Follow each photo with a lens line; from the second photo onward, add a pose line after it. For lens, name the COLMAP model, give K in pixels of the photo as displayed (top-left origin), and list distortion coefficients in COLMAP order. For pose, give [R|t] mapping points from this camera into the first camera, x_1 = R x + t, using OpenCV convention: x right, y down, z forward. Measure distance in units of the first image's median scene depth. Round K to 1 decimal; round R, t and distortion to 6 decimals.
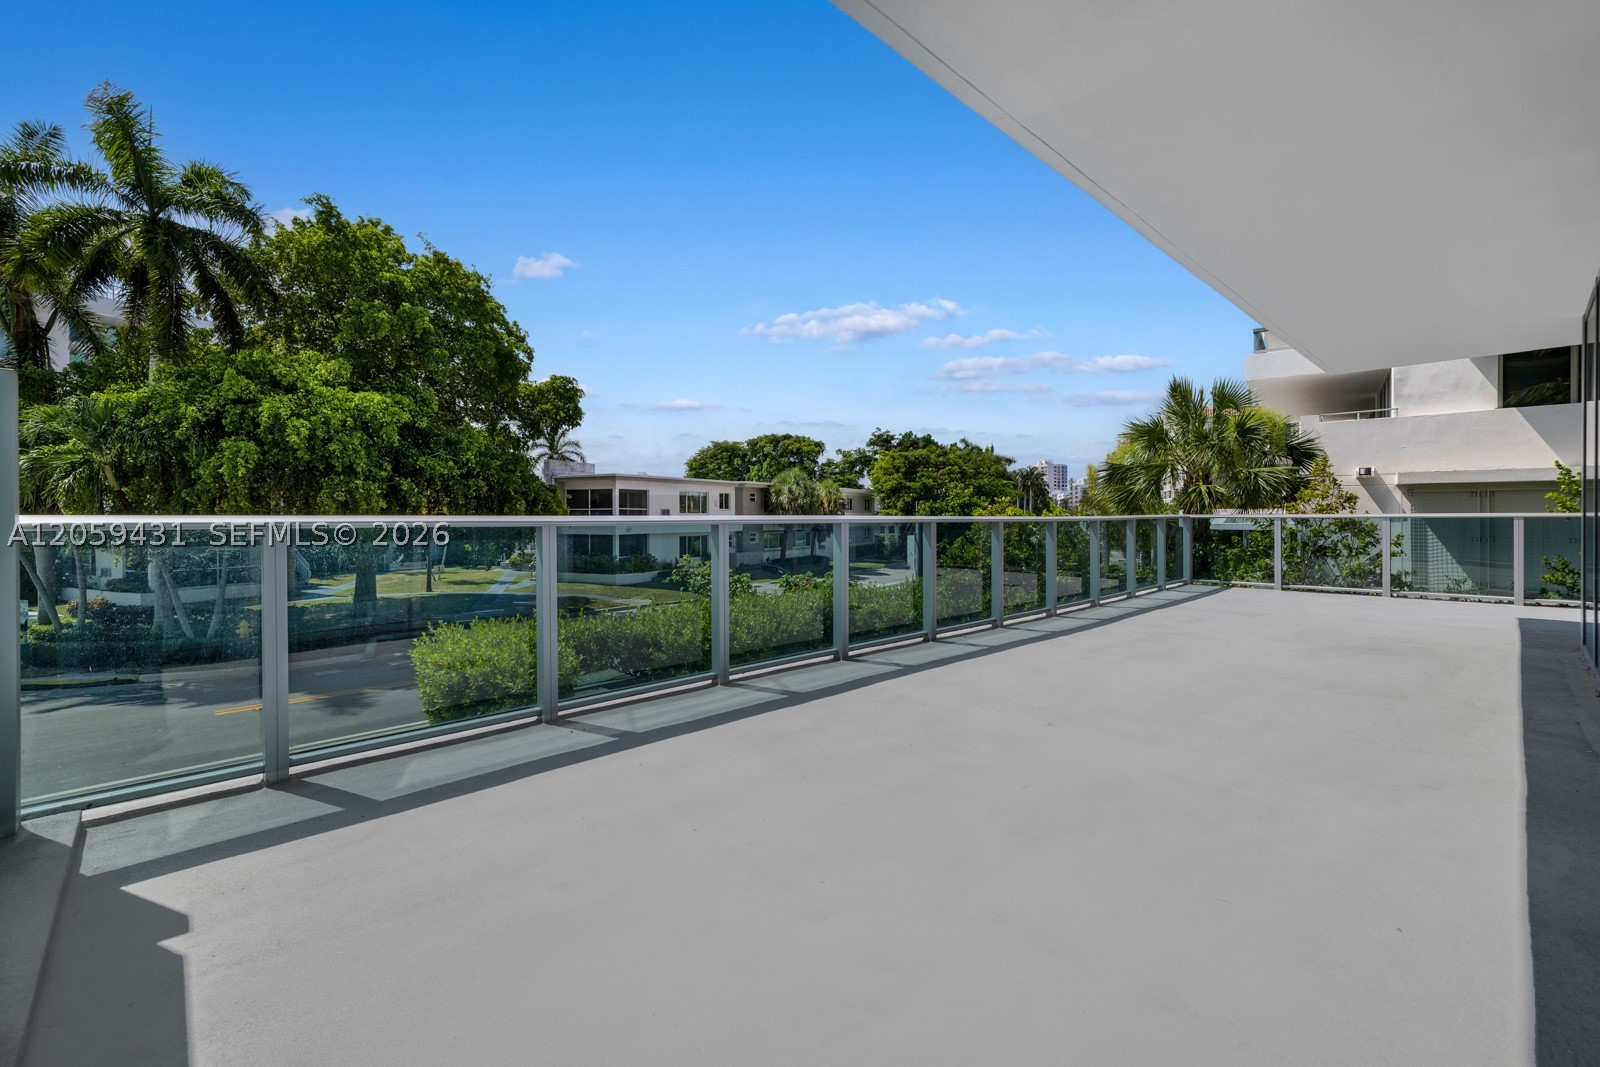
lens RADIAL K [[675.9, 0, 806.1], [0, 675.9, 530.2], [0, 0, 1]] dist [-0.002001, -0.000146]
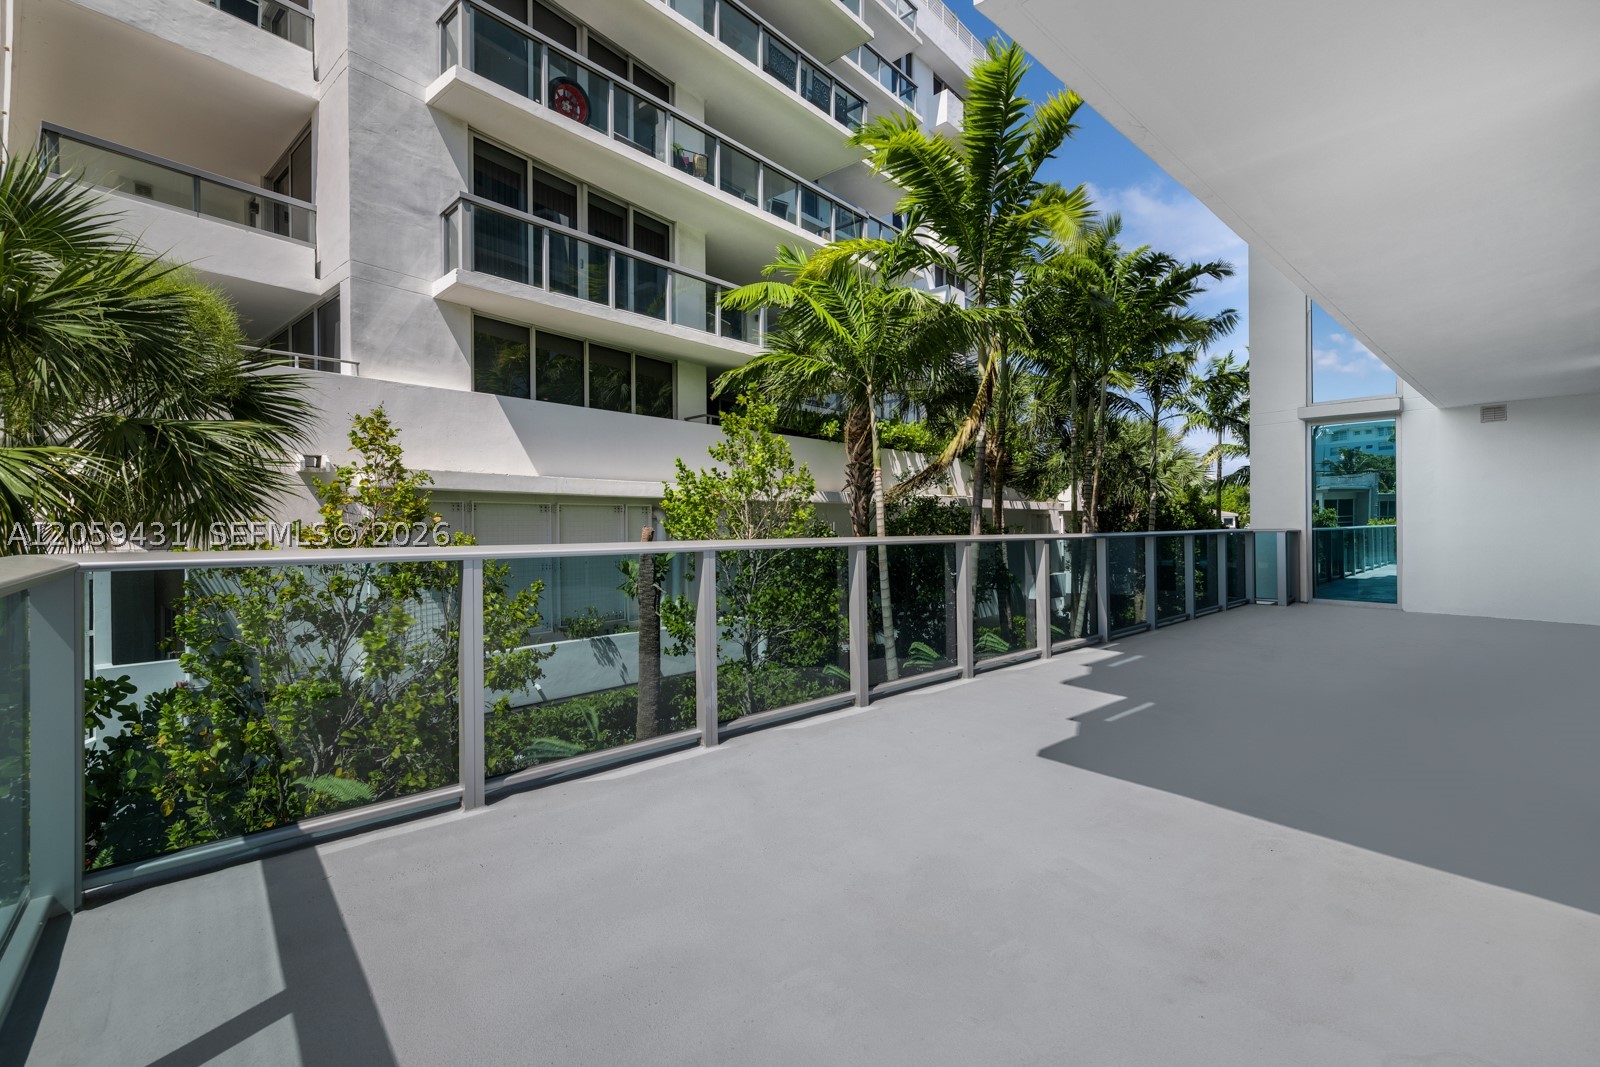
lens RADIAL K [[661.6, 0, 791.0], [0, 661.6, 525.4], [0, 0, 1]] dist [-0.000720, -0.000065]
pose [[0.026703, 0.001877, 0.999642, 0.084875], [0.024053, 0.999708, -0.002520, -0.006236], [-0.999354, 0.024112, 0.026650, 0.175266]]
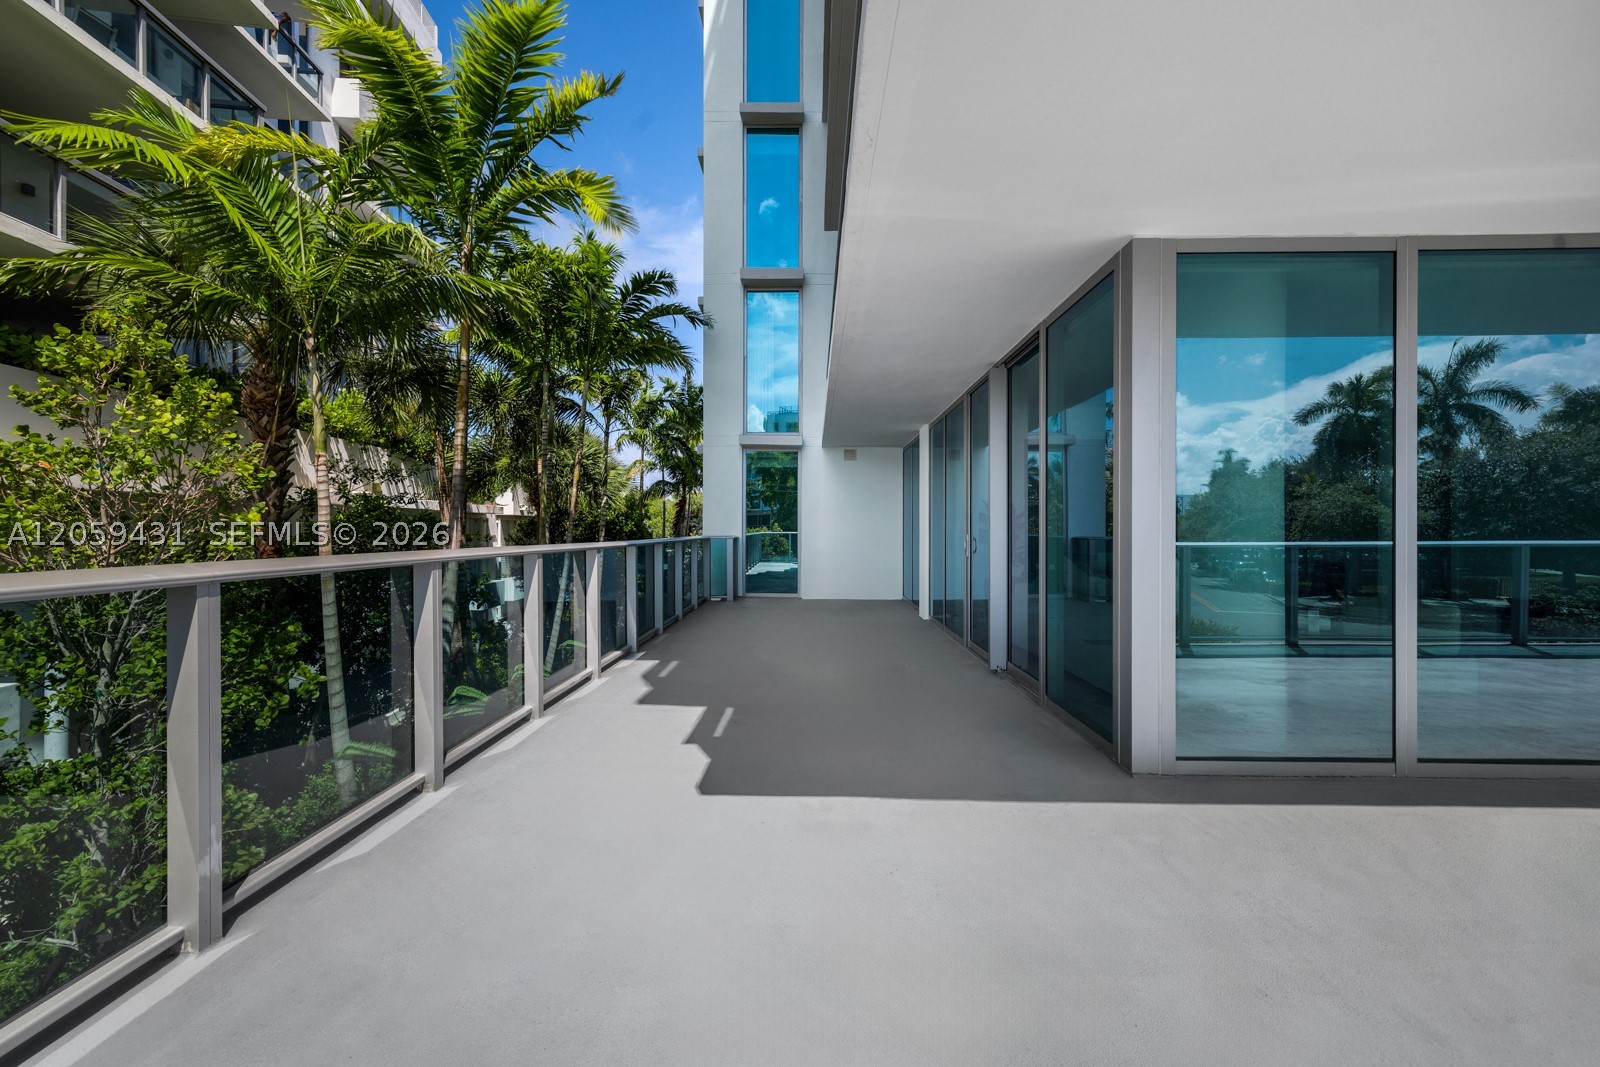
lens RADIAL K [[675.9, 0, 806.1], [0, 675.9, 530.2], [0, 0, 1]] dist [-0.002001, -0.000146]
pose [[-0.726618, -0.002058, 0.687039, 0.105350], [0.009015, 0.999881, 0.012529, -0.007163], [-0.686983, 0.015298, -0.726513, 0.191474]]
